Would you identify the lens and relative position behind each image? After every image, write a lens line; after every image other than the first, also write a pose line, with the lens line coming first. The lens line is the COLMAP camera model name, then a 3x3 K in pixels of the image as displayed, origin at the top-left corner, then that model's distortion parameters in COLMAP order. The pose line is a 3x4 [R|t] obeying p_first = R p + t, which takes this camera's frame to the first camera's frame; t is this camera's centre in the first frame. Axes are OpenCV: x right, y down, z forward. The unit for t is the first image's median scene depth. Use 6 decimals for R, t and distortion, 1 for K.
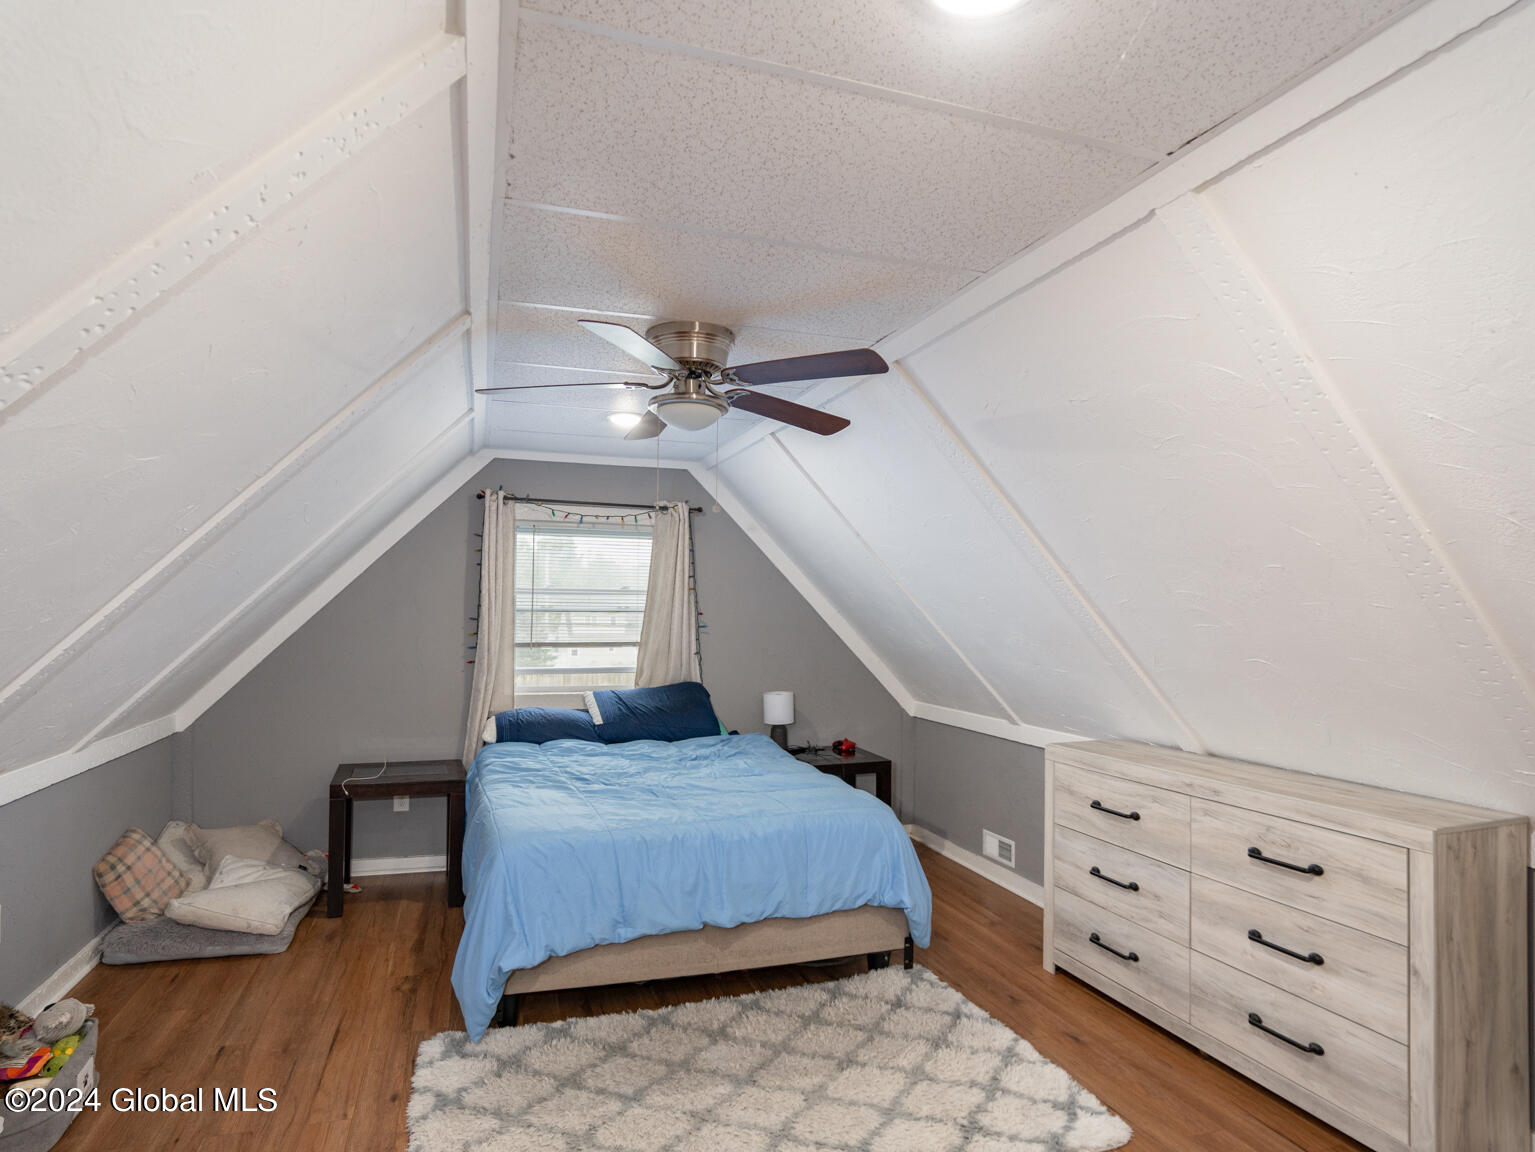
lens RADIAL K [[790.9, 0, 767.5], [0, 790.9, 576.0], [0, 0, 1]] dist [-0.069923, 0.030548]
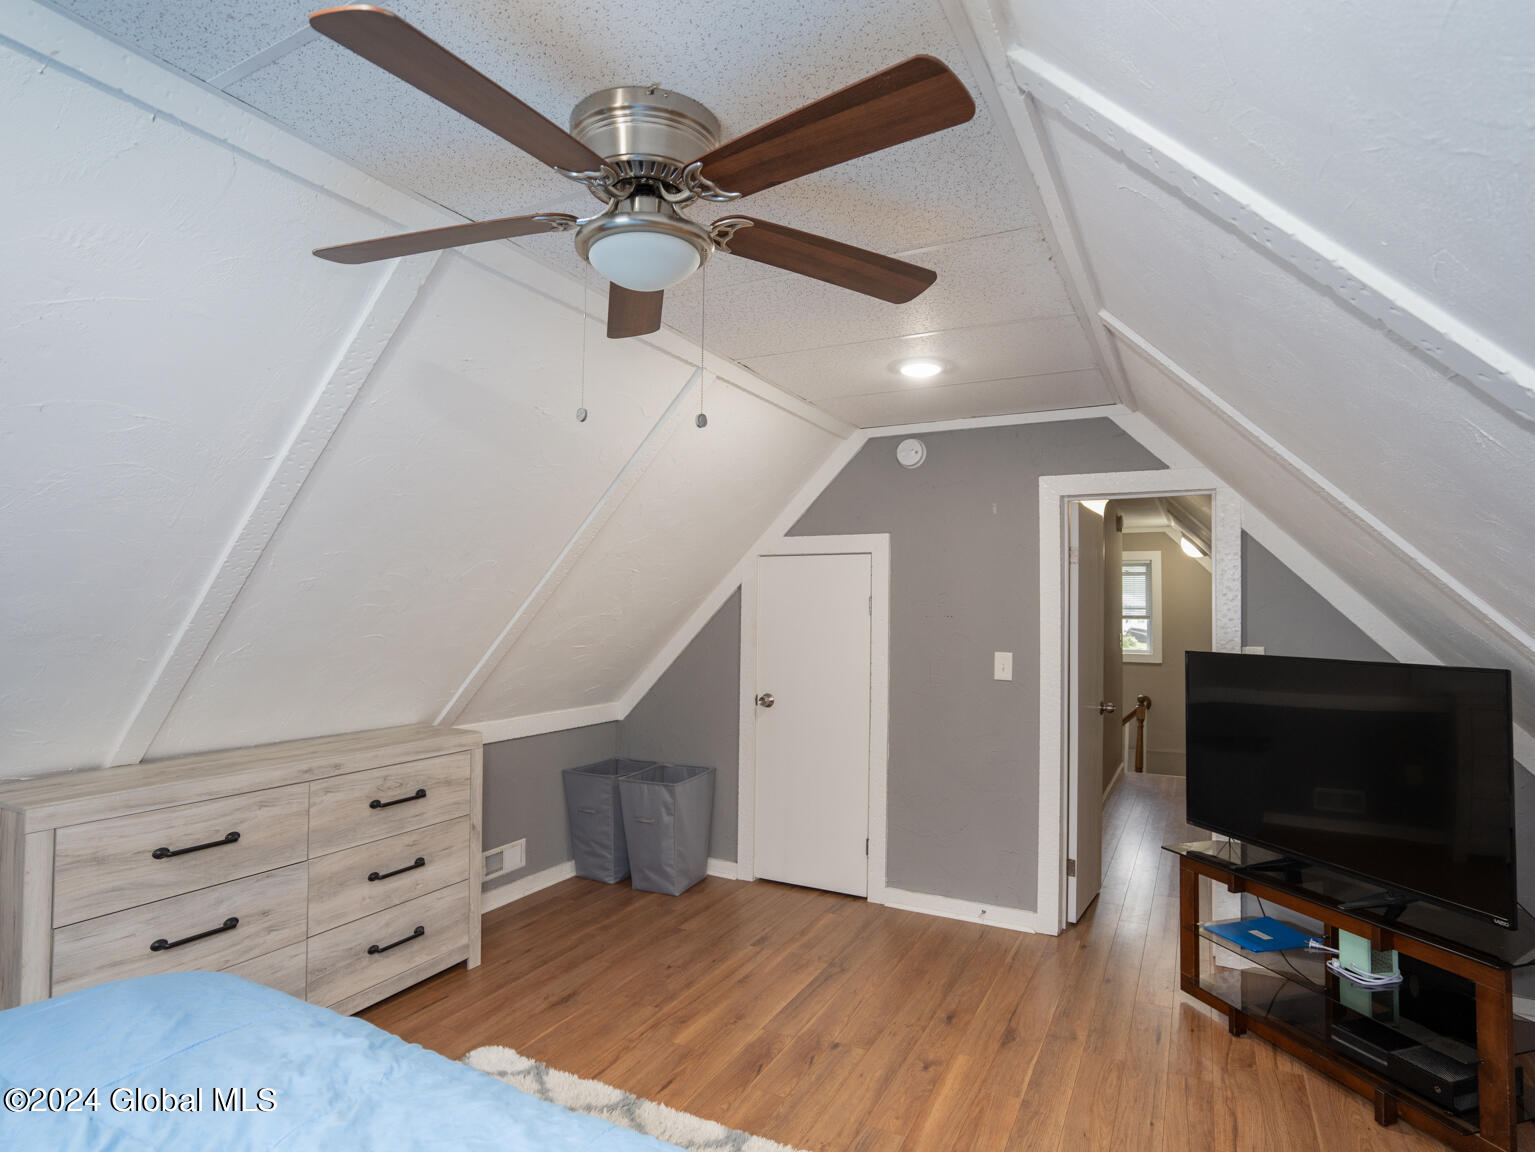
lens RADIAL K [[790.9, 0, 767.5], [0, 790.9, 576.0], [0, 0, 1]] dist [-0.069923, 0.030548]
pose [[-0.647869, 0.013988, 0.761624, -0.580984], [-0.049656, 0.996929, -0.060549, 0.060364], [-0.760132, -0.077047, -0.645185, 1.246652]]
